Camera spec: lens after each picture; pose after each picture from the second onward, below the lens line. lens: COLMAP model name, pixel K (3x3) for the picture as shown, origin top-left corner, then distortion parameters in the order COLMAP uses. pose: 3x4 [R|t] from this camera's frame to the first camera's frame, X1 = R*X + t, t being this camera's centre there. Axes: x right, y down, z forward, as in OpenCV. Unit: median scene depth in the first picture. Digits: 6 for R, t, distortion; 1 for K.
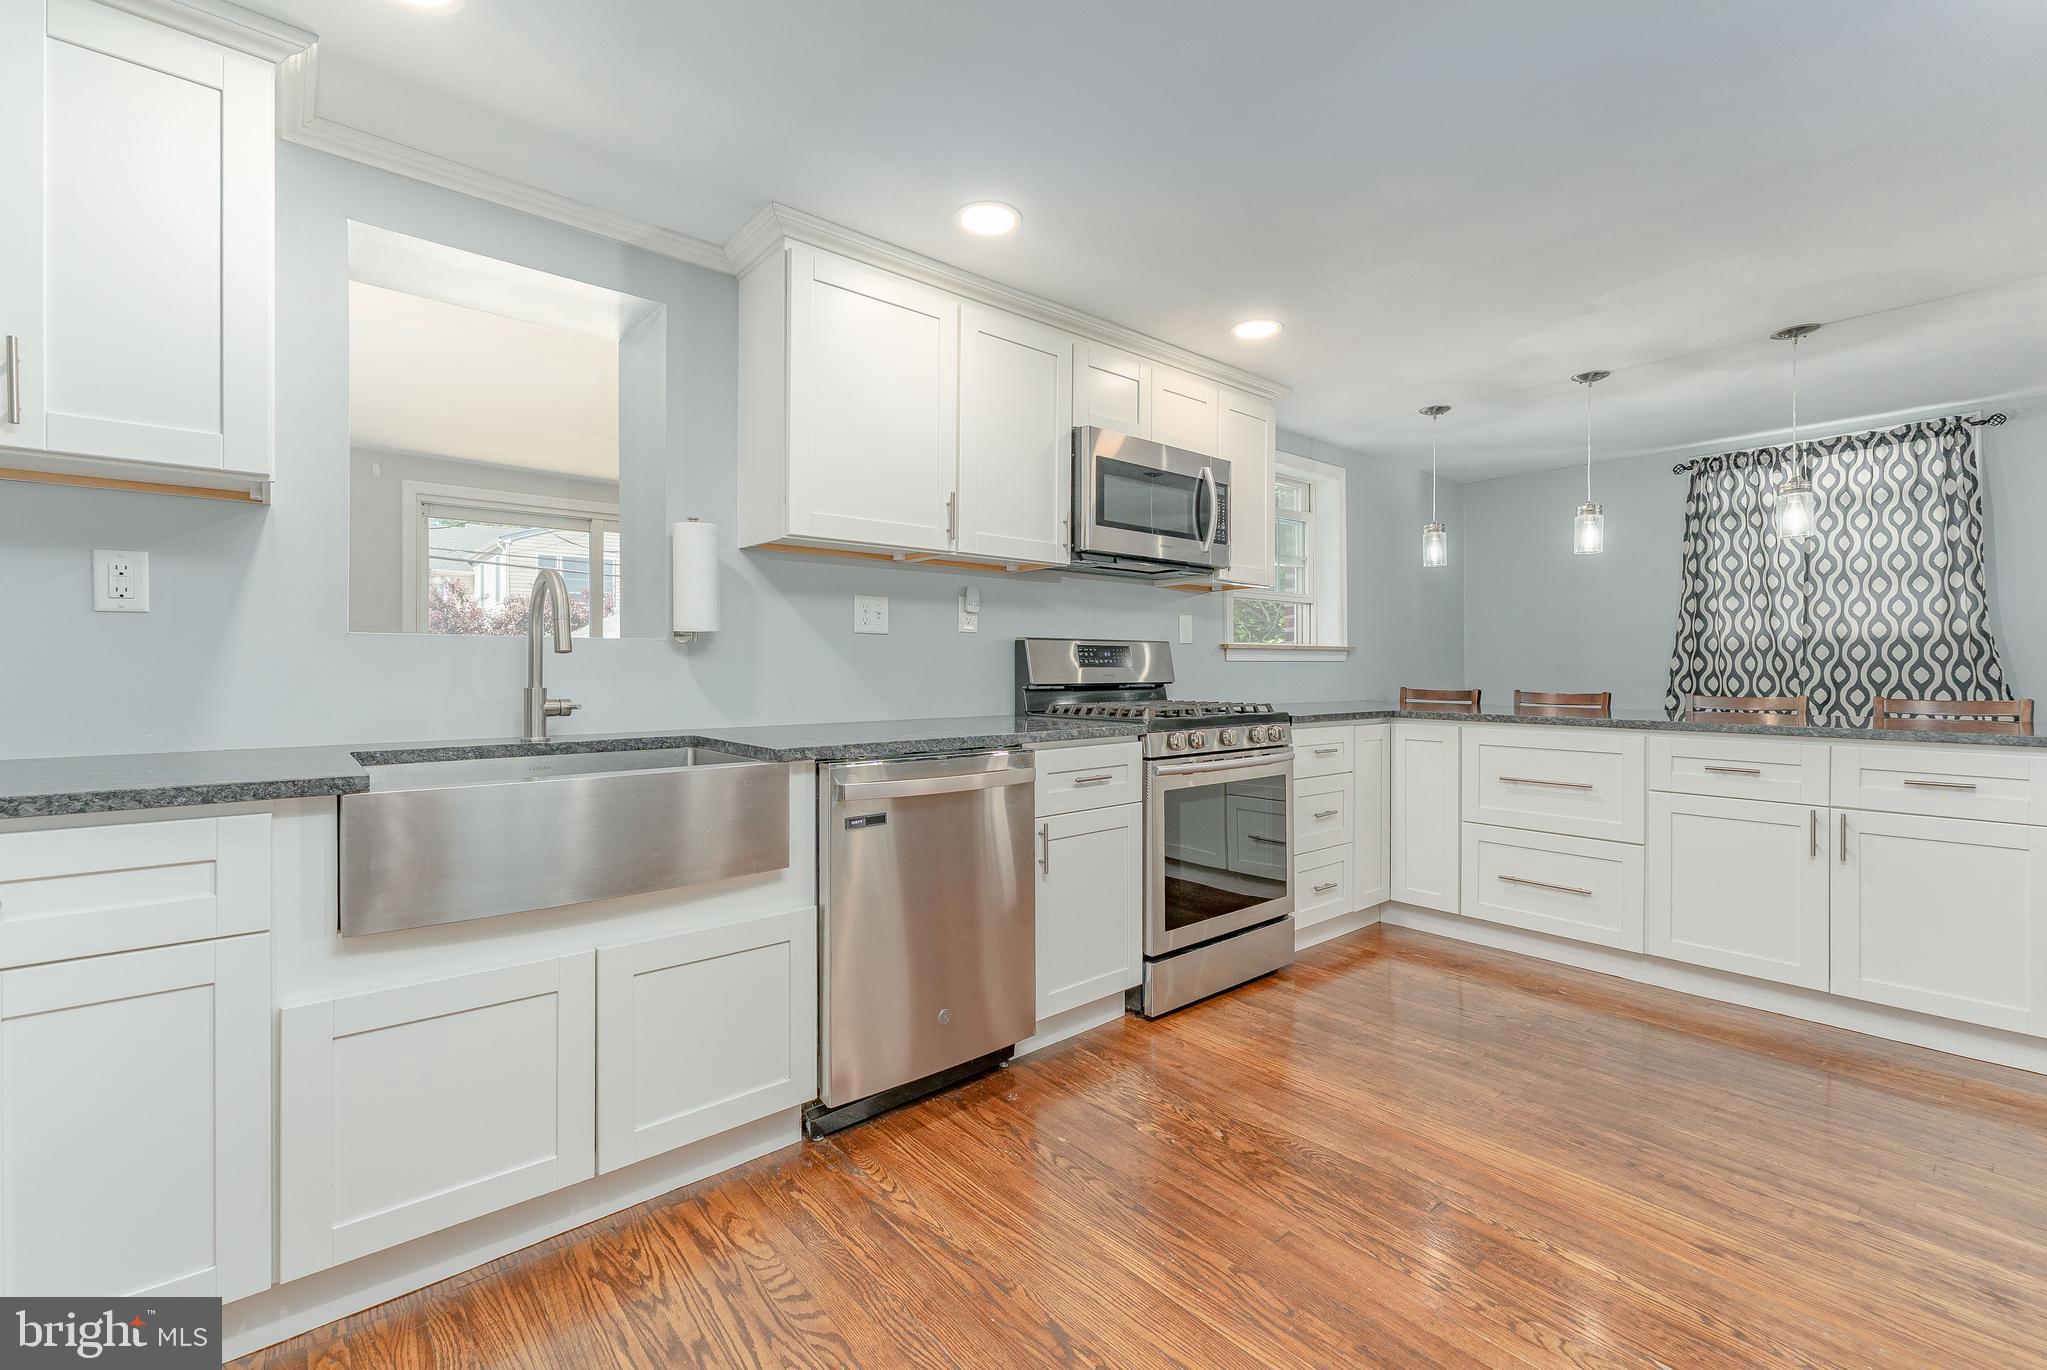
lens RADIAL K [[854.5, 0, 988.5], [0, 854.5, 678.7], [0, 0, 1]] dist [-0.001494, 0.000316]
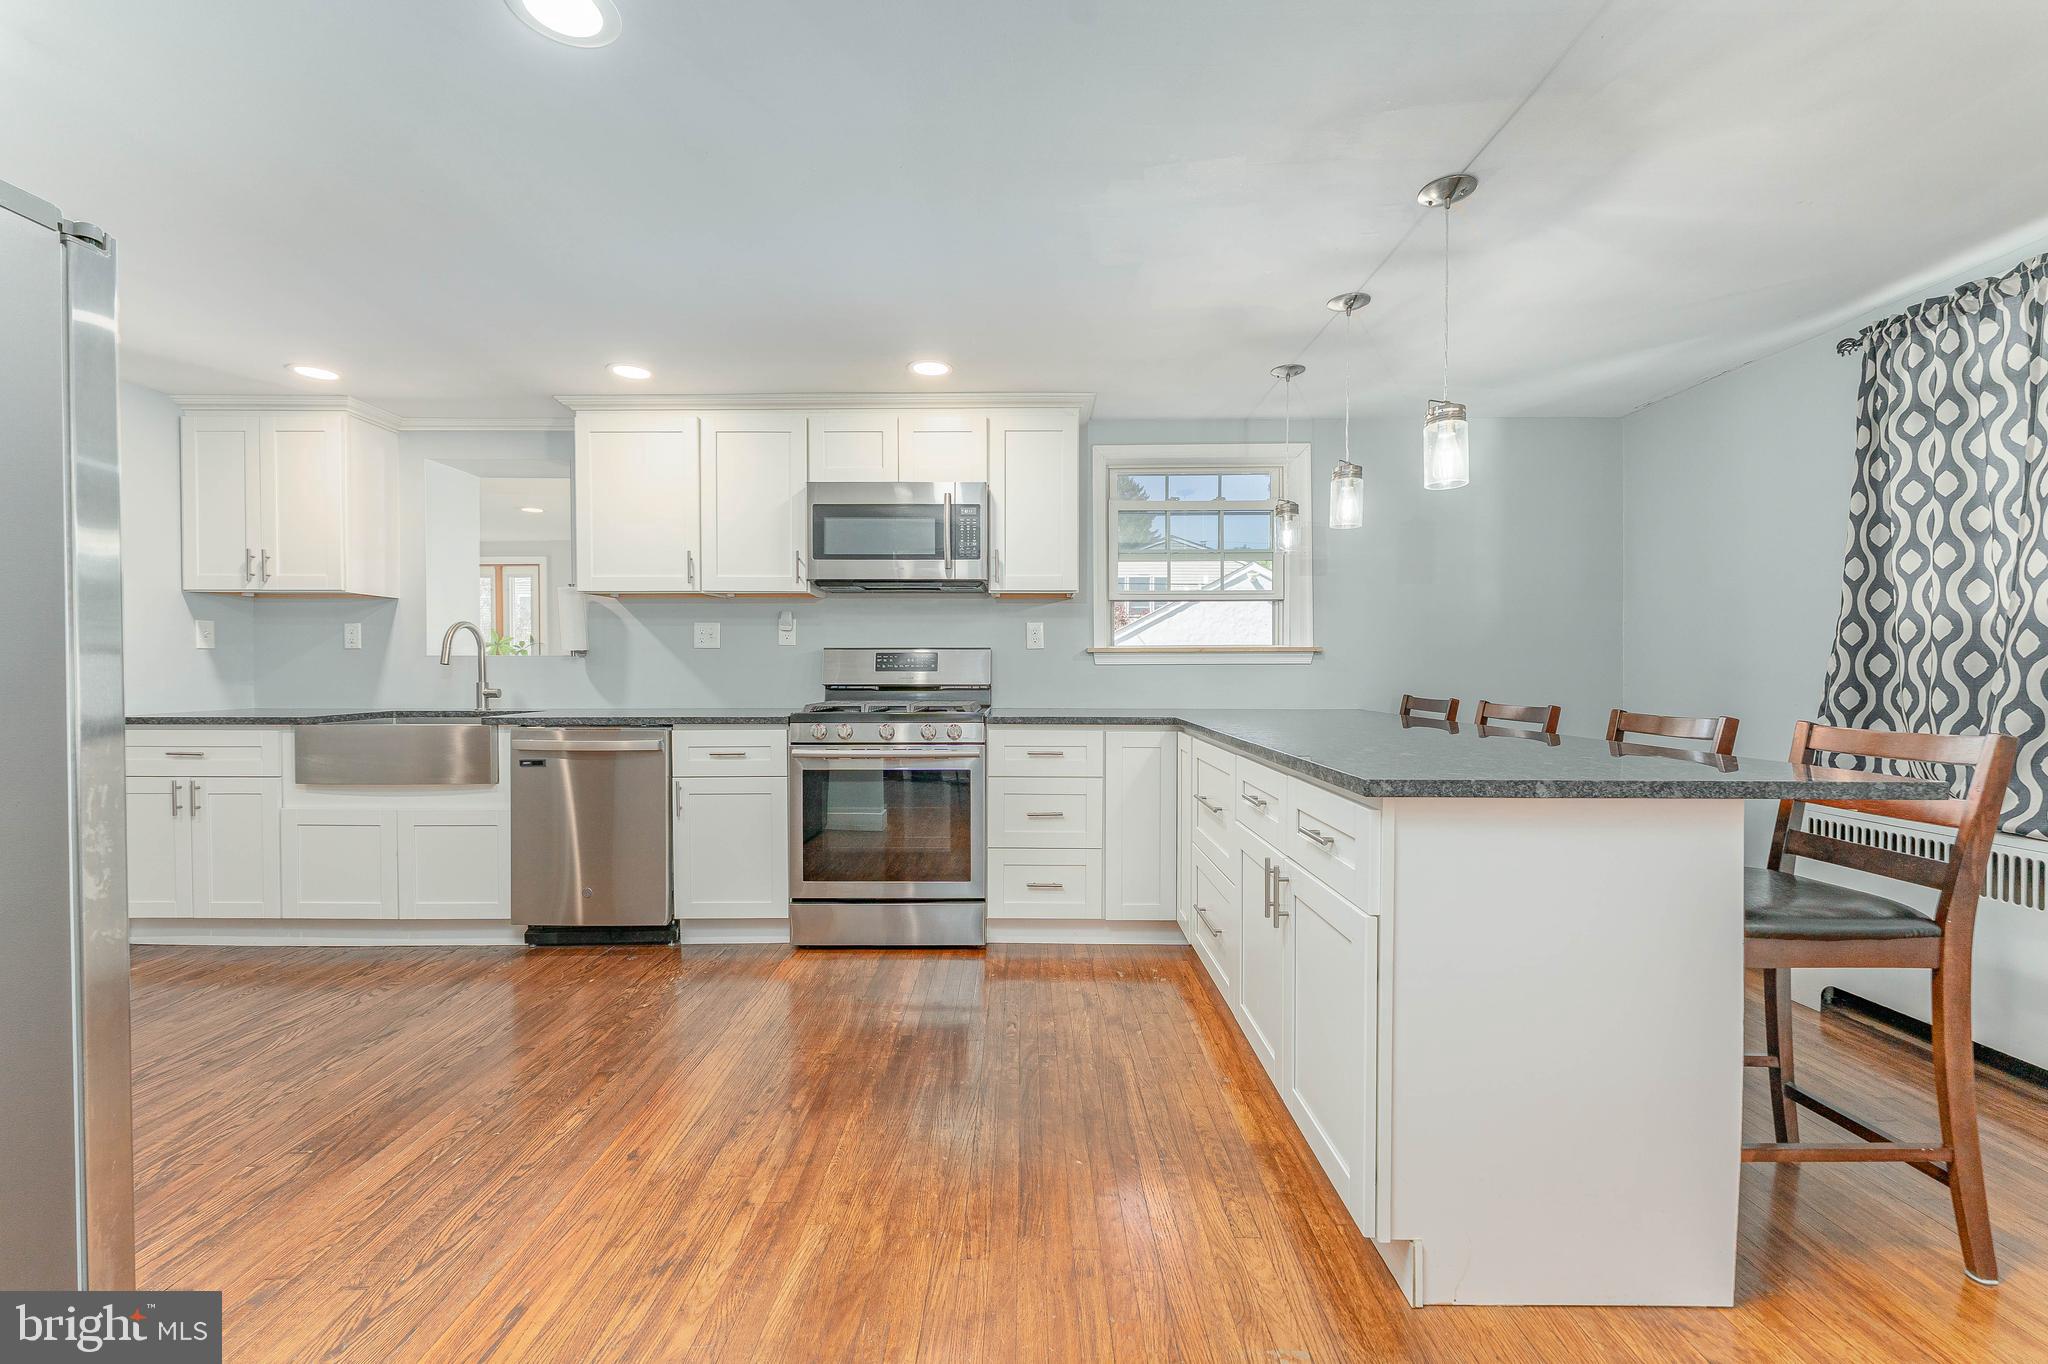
lens RADIAL K [[817.0, 0, 1024.0], [0, 817.0, 682.0], [0, 0, 1]] dist [-0.000615, -0.000200]
pose [[0.766152, 0.008114, -0.642609, 1.074135], [-0.007595, 0.999965, 0.003572, -0.003734], [0.642615, 0.002144, 0.766186, 0.251672]]
